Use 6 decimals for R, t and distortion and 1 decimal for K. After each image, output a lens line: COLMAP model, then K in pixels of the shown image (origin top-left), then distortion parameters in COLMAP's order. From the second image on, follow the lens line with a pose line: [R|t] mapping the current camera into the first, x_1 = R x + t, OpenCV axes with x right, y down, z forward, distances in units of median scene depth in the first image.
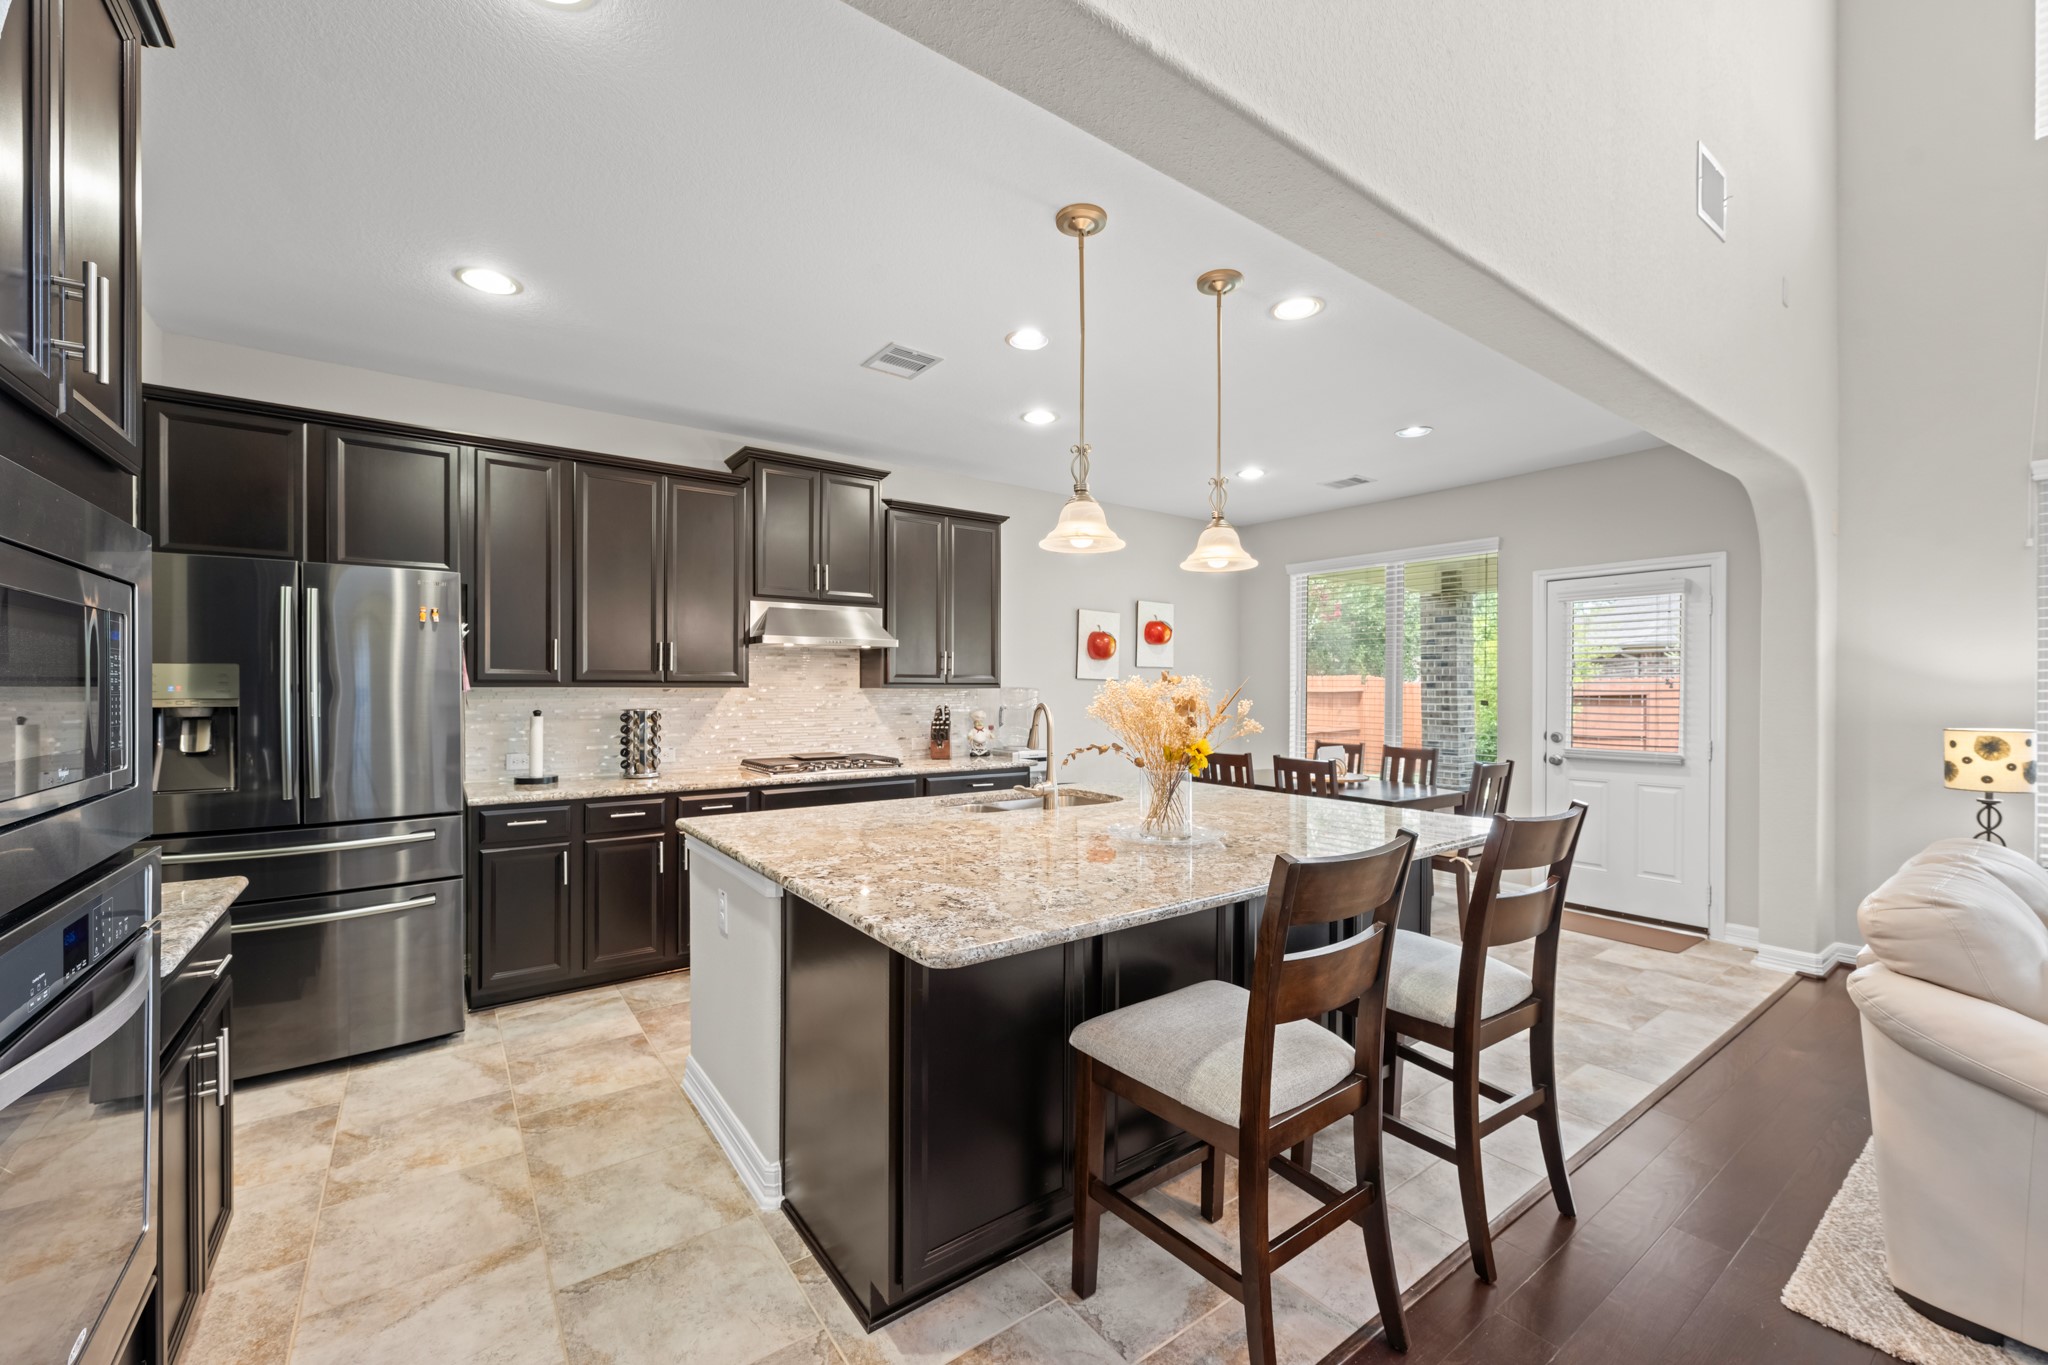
lens RADIAL K [[815.0, 0, 1025.2], [0, 815.0, 704.5], [0, 0, 1]] dist [-0.001216, -0.000313]
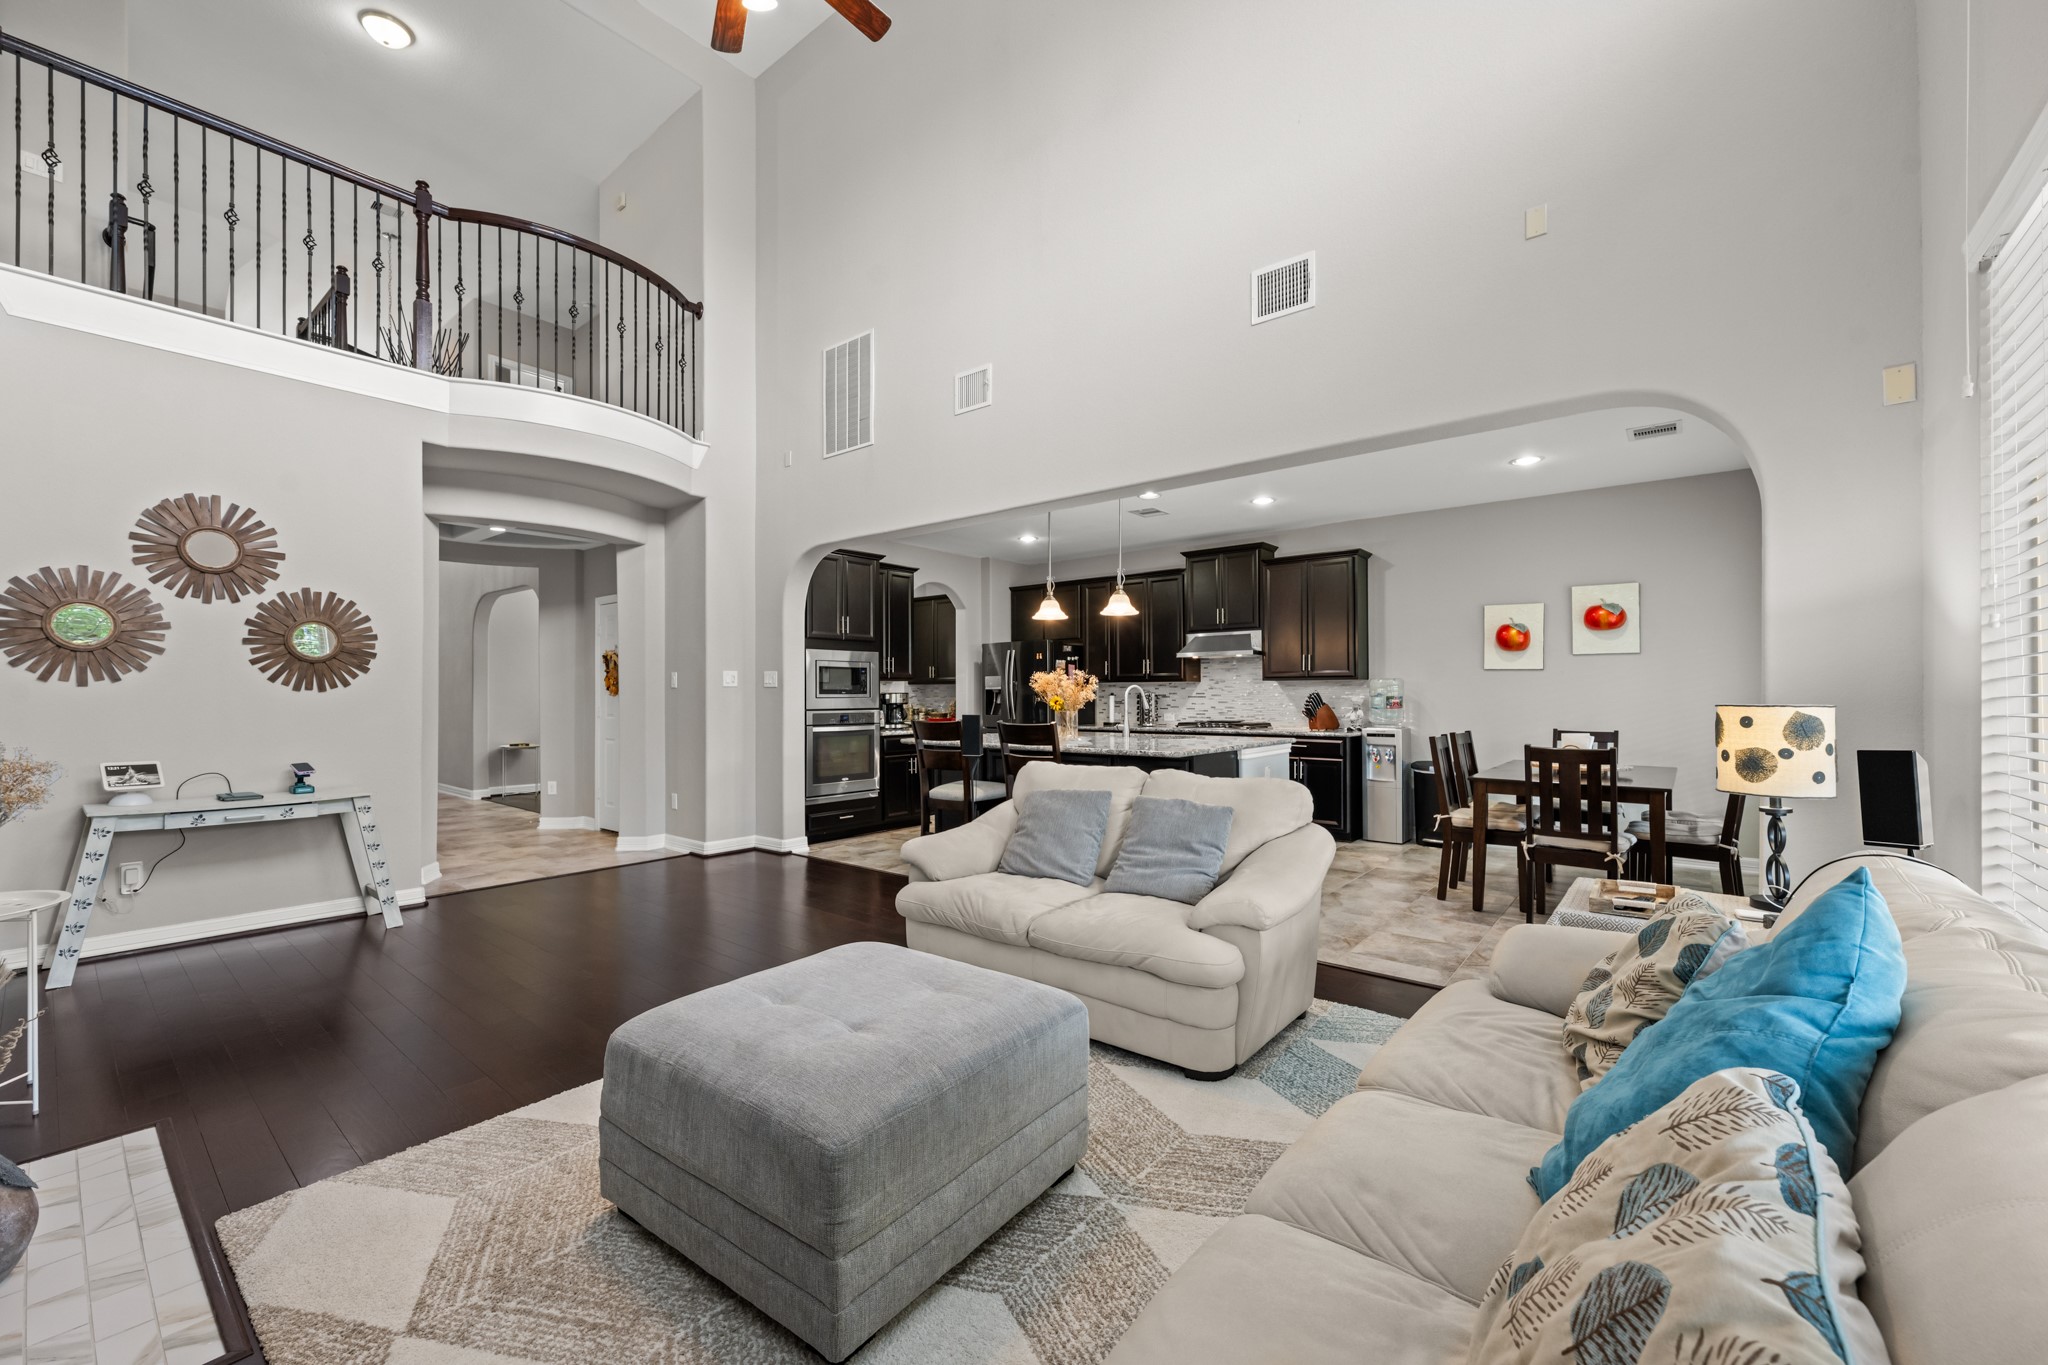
lens RADIAL K [[815.0, 0, 1029.8], [0, 815.0, 690.4], [0, 0, 1]] dist [-0.001216, -0.000313]
pose [[0.260025, -0.010671, -0.965543, 1.640454], [-0.011545, 0.999833, -0.014159, 0.032222], [0.965533, 0.014829, 0.259858, 0.204147]]
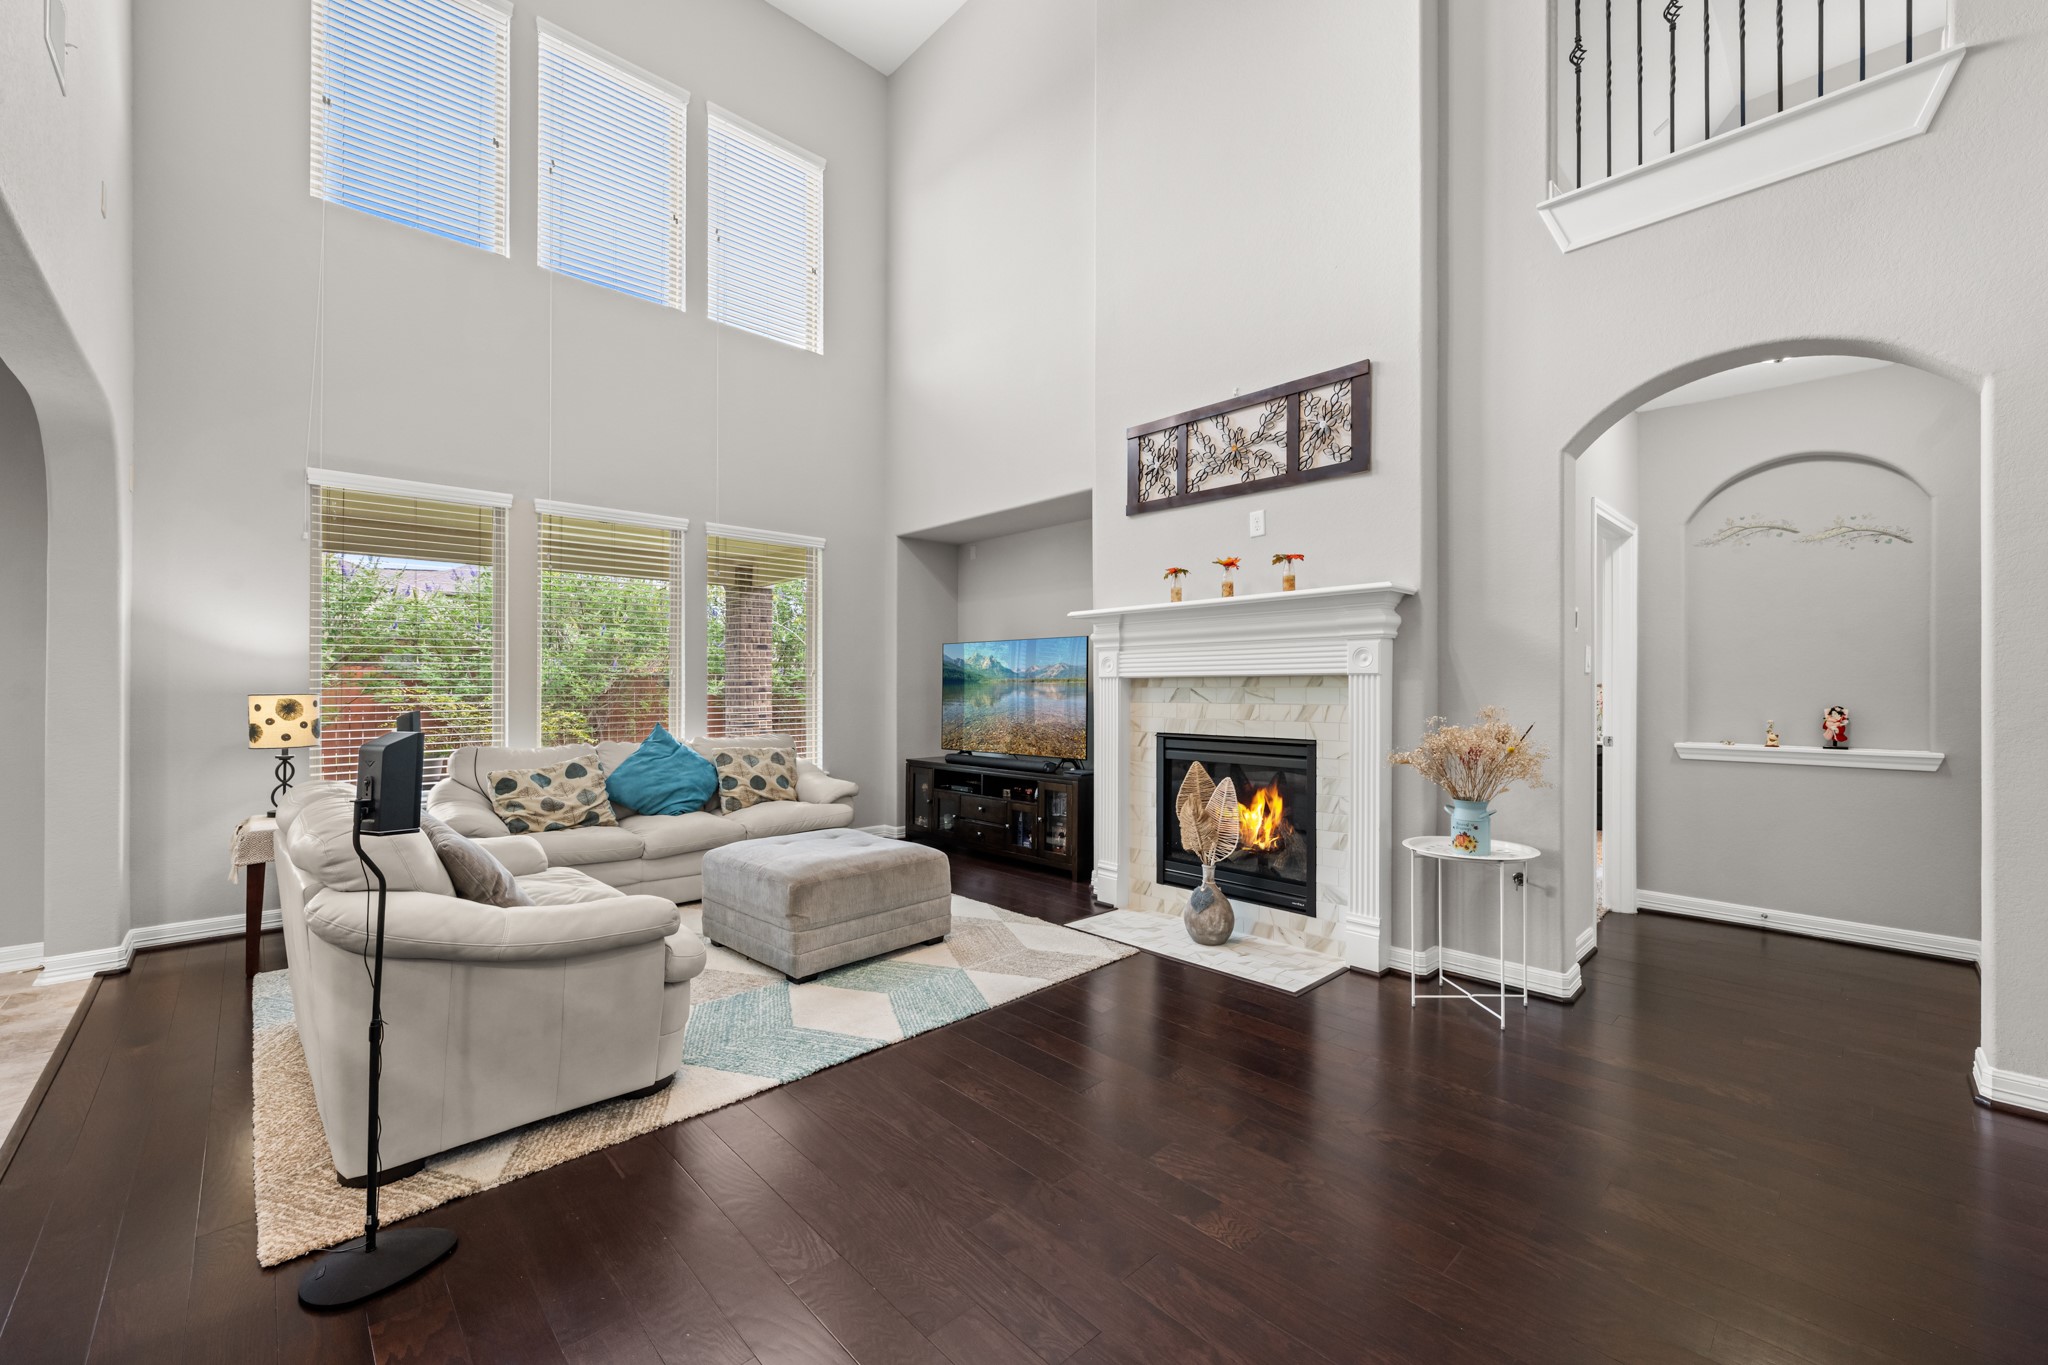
lens RADIAL K [[815.0, 0, 1029.6], [0, 815.0, 673.8], [0, 0, 1]] dist [-0.001216, -0.000313]
pose [[-0.107817, 0.006039, 0.994152, -0.056131], [0.017974, 0.999830, -0.004125, 0.026343], [-0.994008, 0.017424, -0.107907, 0.088691]]
